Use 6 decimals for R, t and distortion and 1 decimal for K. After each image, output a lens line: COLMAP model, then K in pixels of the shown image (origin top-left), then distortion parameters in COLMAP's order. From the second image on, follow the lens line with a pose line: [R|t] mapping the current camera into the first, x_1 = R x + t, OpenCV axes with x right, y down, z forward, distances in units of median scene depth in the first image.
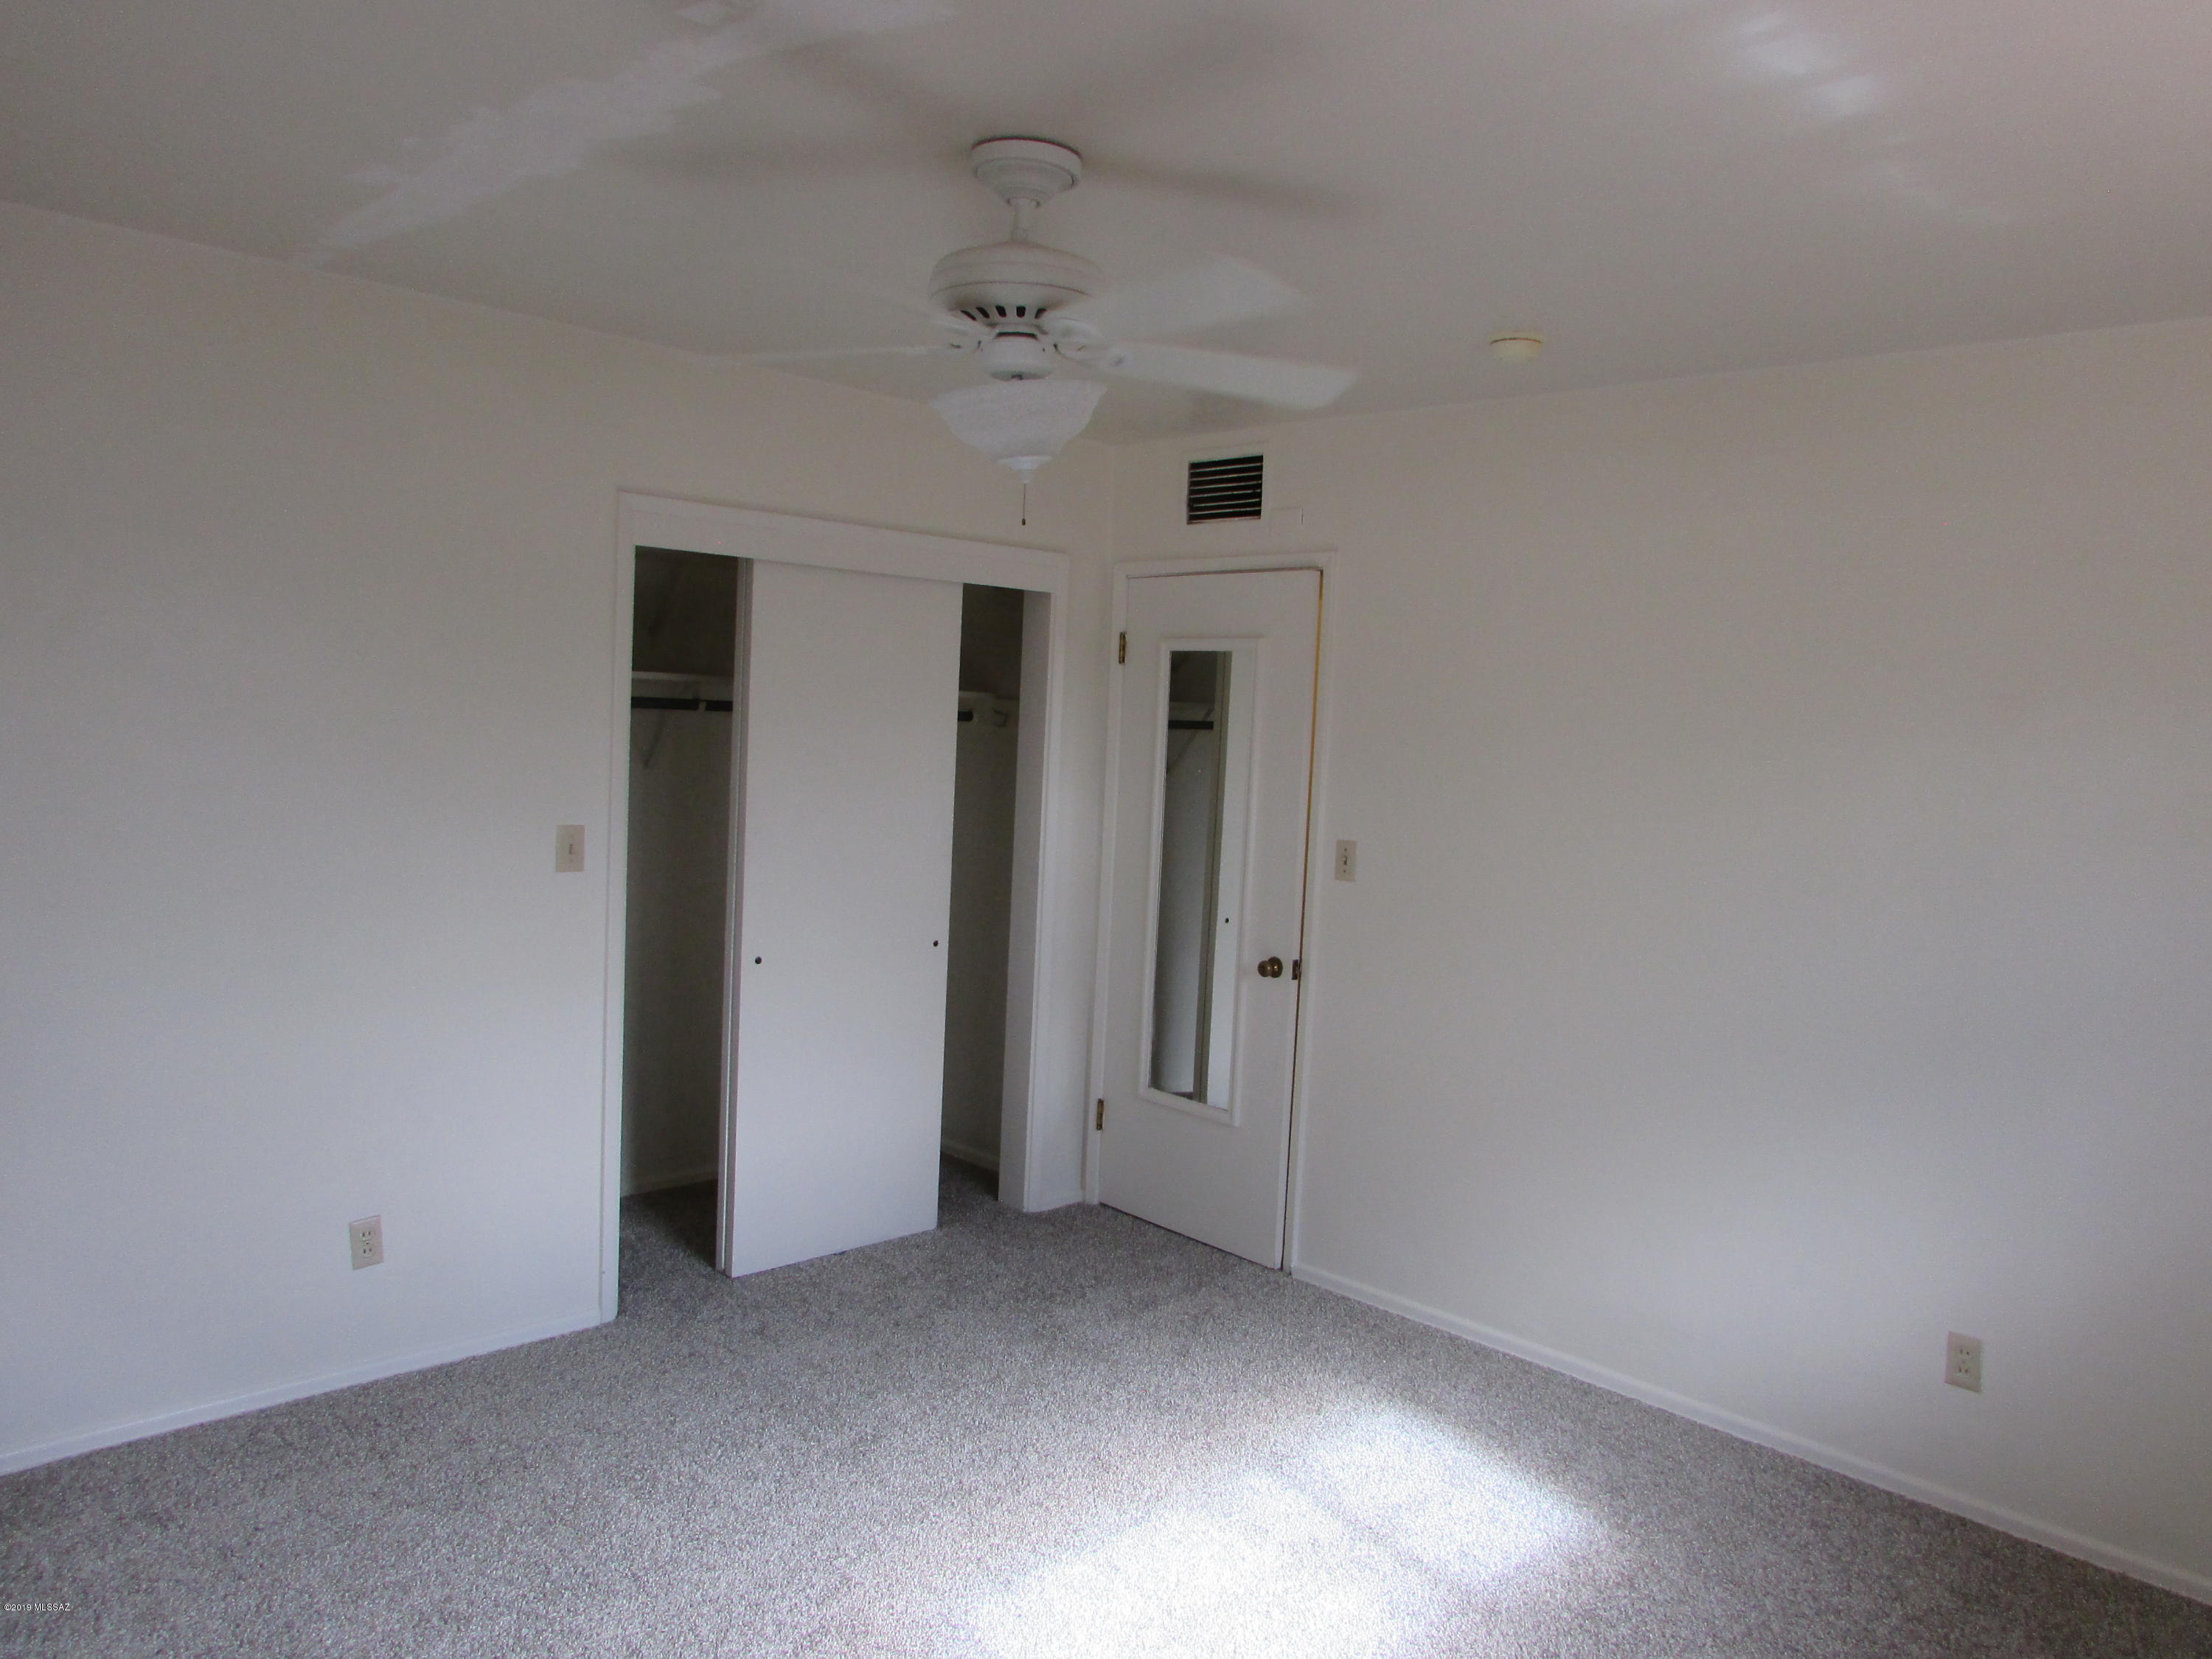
lens RADIAL K [[1577.0, 0, 1106.0], [0, 1577.0, 829.5], [0, 0, 1]] dist [-0.027371, 0.010279]
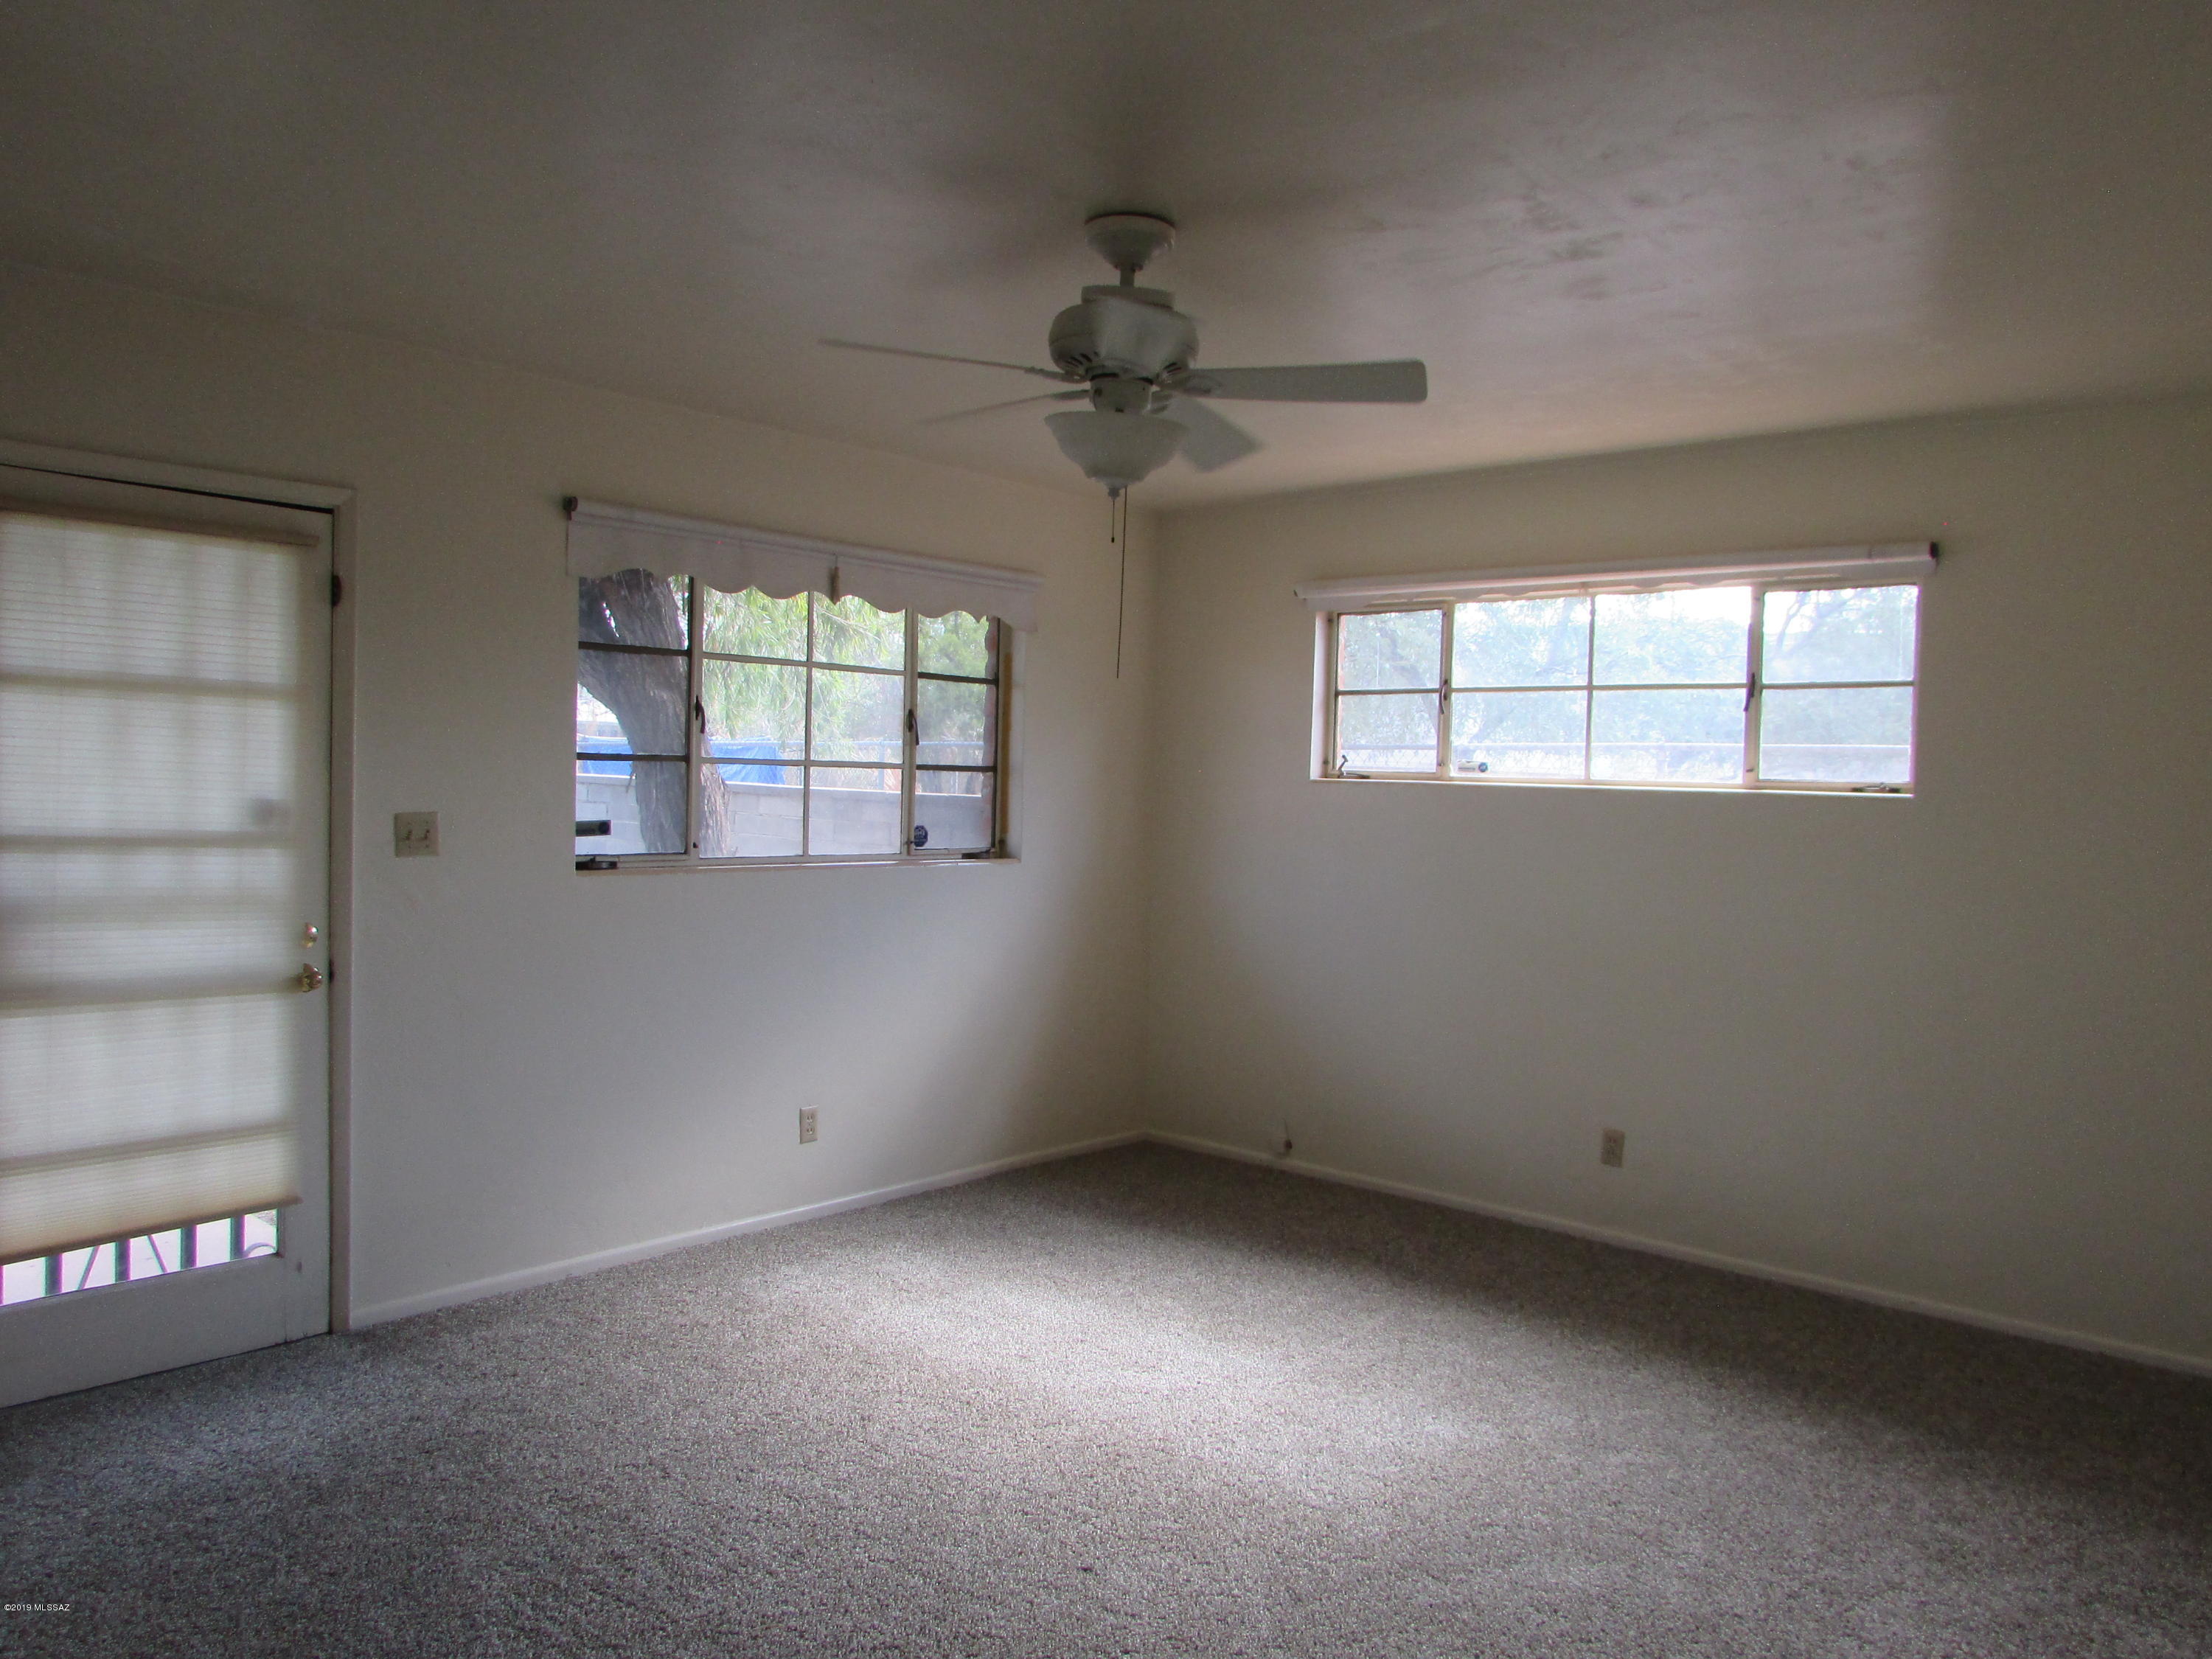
lens RADIAL K [[1577.0, 0, 1106.0], [0, 1577.0, 829.5], [0, 0, 1]] dist [-0.027371, 0.010279]
pose [[-0.098795, -0.086380, 0.991352, -0.780069], [0.045540, 0.994789, 0.091218, -0.047331], [-0.994065, 0.054158, -0.094347, 0.685691]]
